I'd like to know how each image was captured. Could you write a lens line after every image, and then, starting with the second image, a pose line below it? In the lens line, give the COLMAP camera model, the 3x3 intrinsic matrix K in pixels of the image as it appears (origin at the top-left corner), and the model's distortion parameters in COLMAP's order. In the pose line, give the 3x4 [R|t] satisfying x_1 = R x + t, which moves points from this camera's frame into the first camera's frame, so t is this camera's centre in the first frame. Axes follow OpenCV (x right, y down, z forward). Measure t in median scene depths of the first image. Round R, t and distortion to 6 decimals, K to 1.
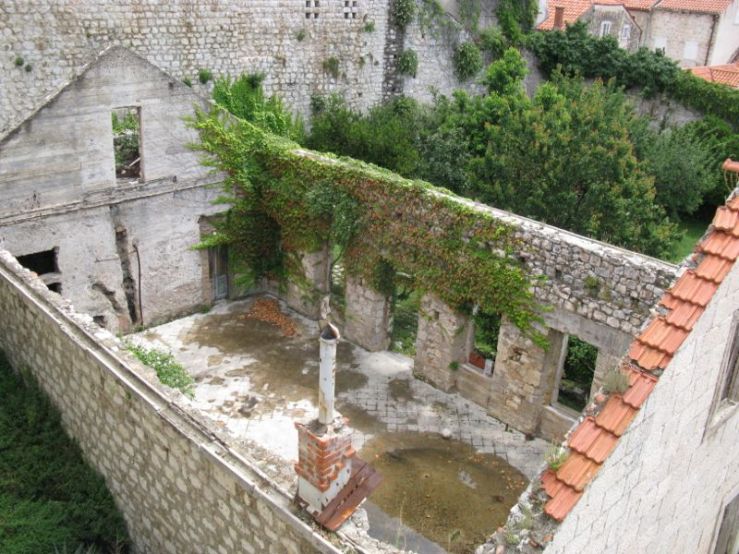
lens RADIAL K [[772.1, 0, 369.5], [0, 772.1, 277.0], [0, 0, 1]] dist [-0.206659, 0.274537]
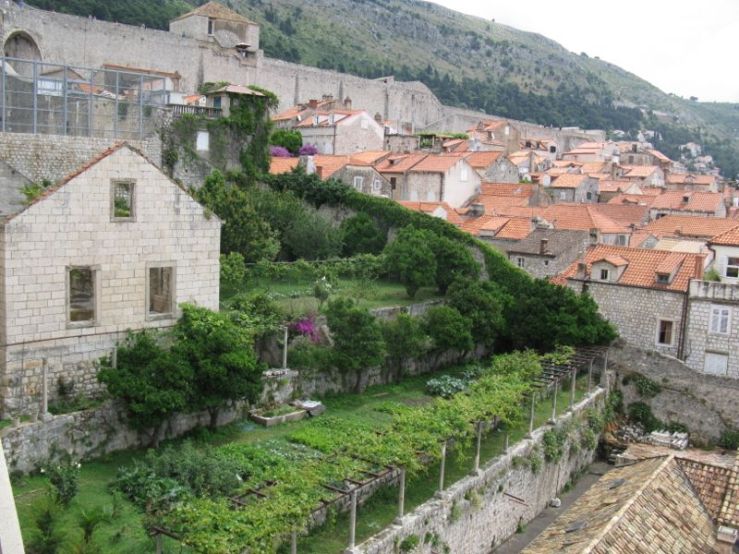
lens RADIAL K [[772.1, 0, 369.5], [0, 772.1, 277.0], [0, 0, 1]] dist [-0.206659, 0.274537]
pose [[0.998796, -0.012270, 0.047501, 0.379465], [0.024583, 0.963069, -0.268129, 0.368486], [-0.042457, 0.268974, 0.962211, -0.588520]]
